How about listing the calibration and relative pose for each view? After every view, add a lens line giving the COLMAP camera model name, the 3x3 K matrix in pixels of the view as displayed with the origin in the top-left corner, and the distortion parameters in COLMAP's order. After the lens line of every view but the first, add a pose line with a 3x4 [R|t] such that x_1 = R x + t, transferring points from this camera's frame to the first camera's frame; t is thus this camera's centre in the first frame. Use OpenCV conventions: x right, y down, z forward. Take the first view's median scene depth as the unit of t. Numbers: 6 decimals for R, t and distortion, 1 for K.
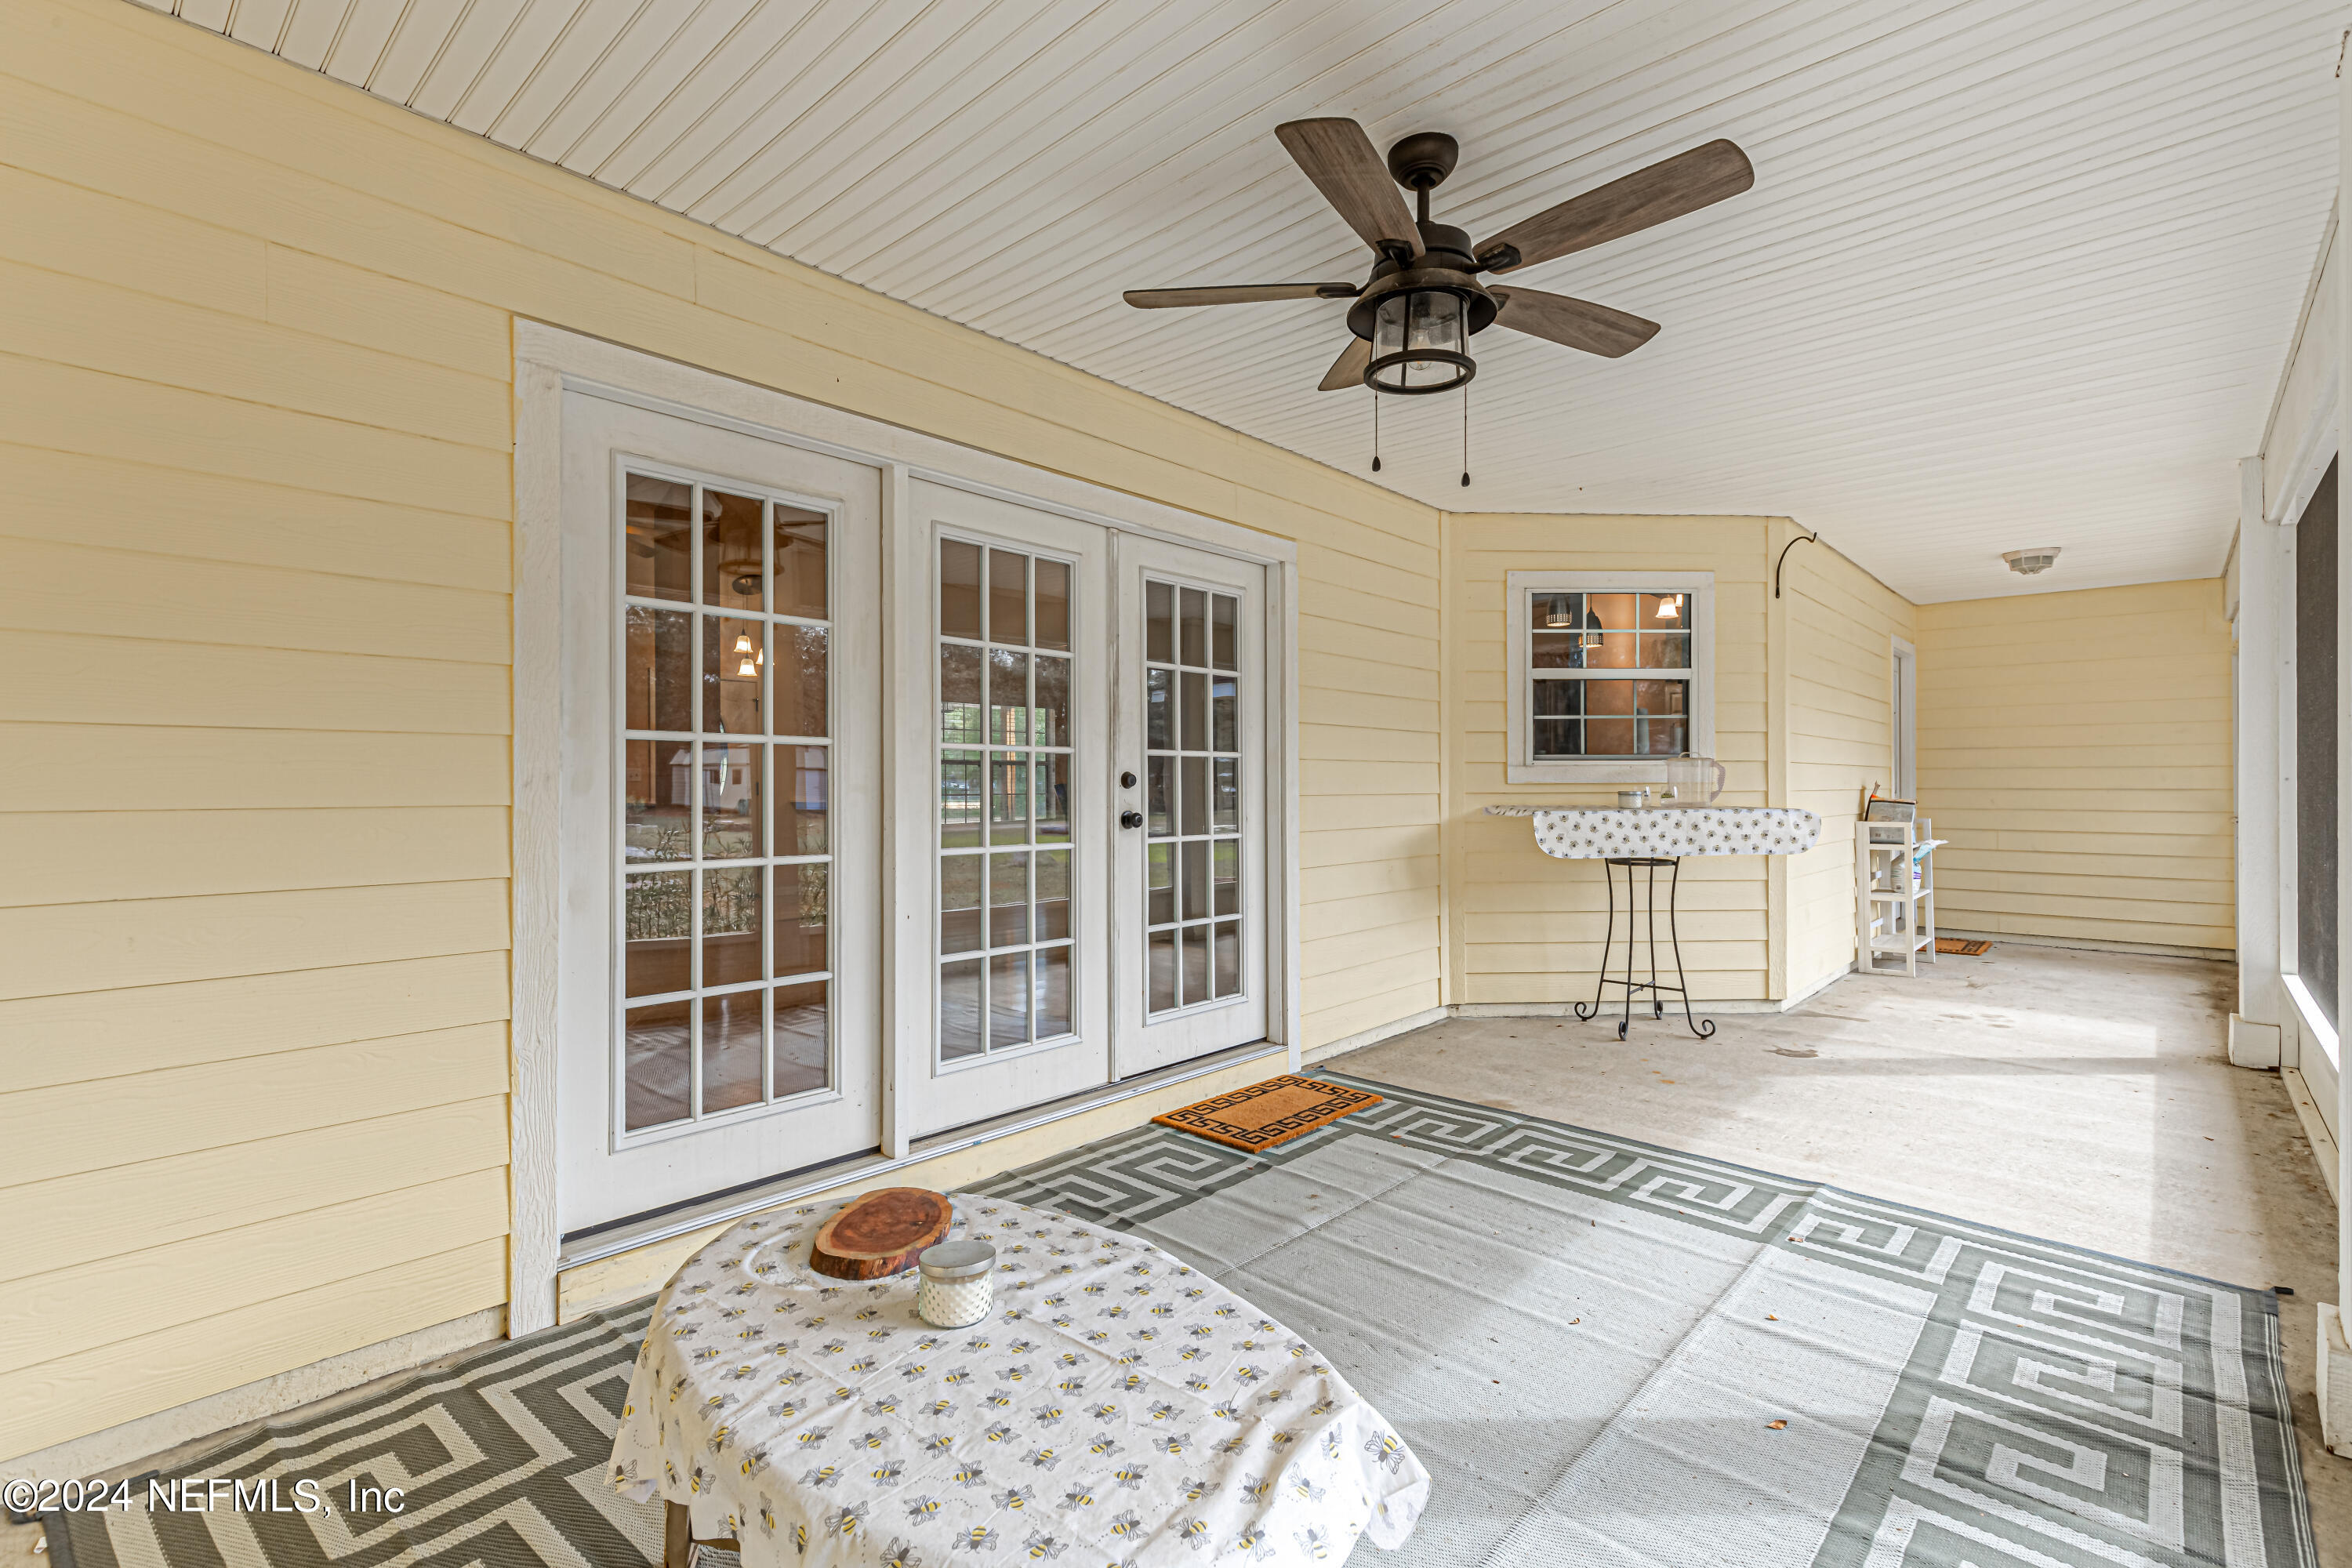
lens RADIAL K [[1079.5, 0, 1184.8], [0, 1079.5, 785.3], [0, 0, 1]] dist [0.016242, -0.000195]
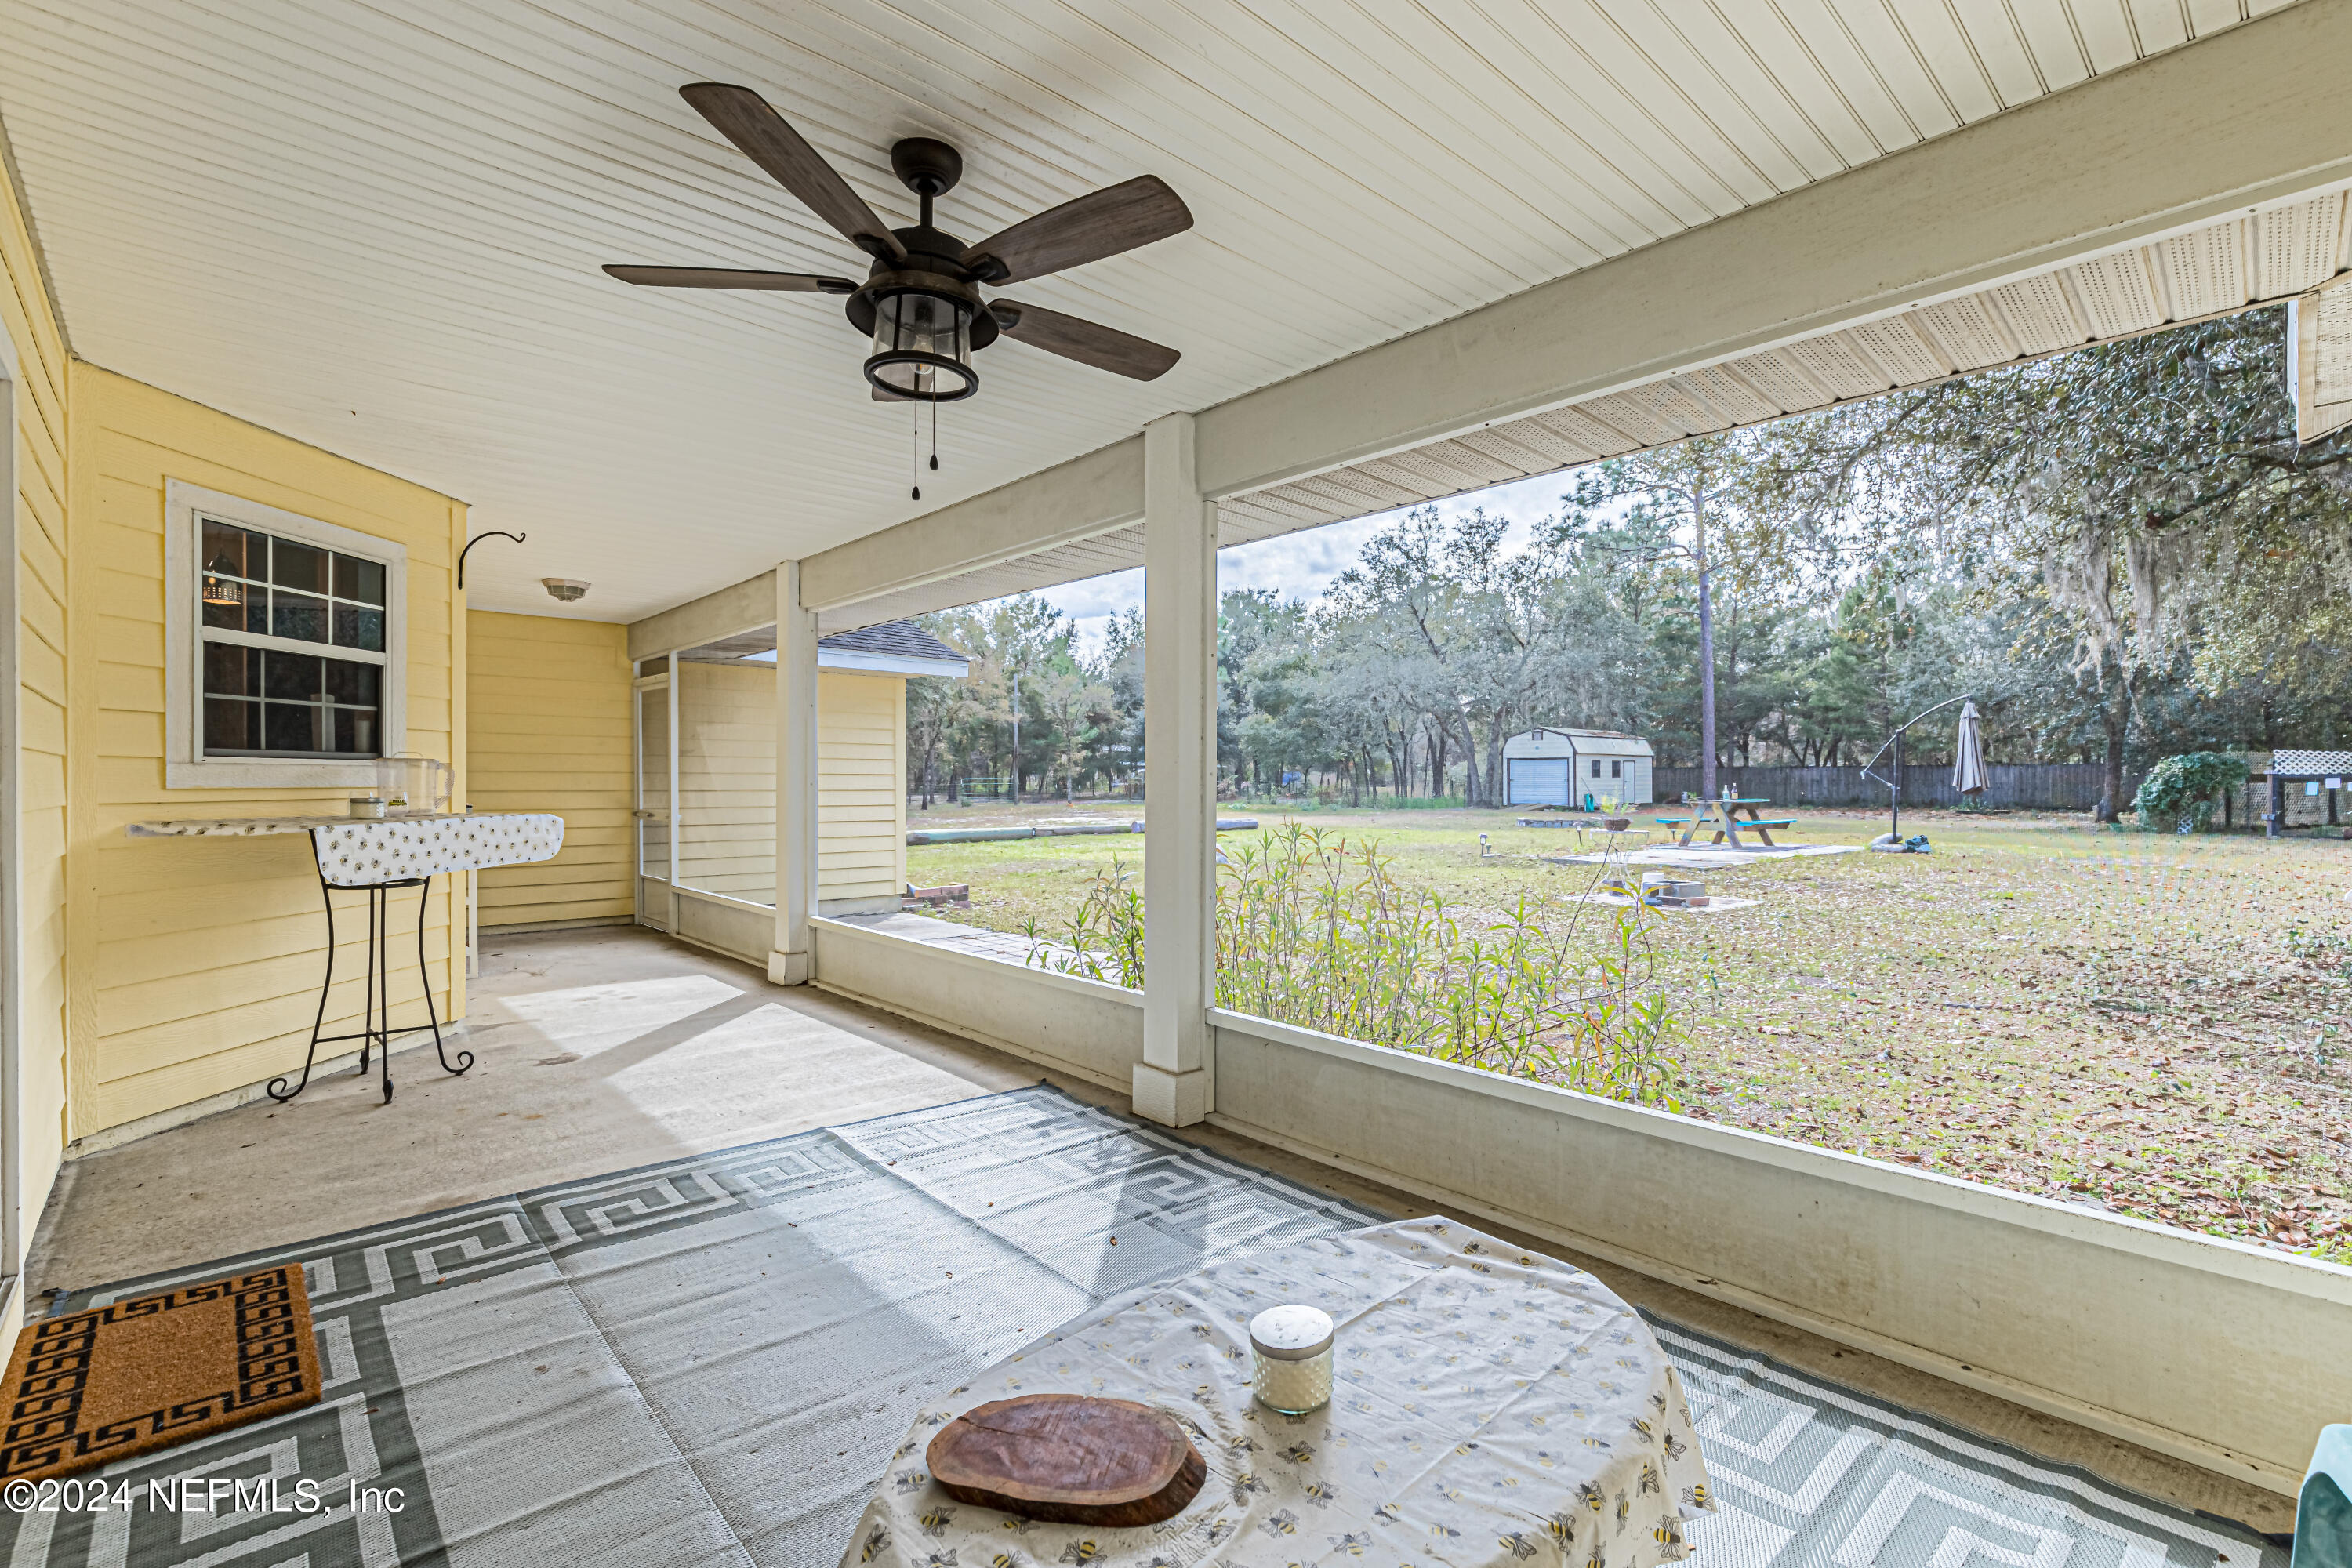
lens RADIAL K [[1079.5, 0, 1184.5], [0, 1079.5, 782.3], [0, 0, 1]] dist [0.016242, -0.000195]
pose [[0.091017, 0.002309, 0.995847, -0.482117], [-0.000687, 0.999997, -0.002256, -0.006759], [-0.995849, -0.000478, 0.091018, 0.435803]]
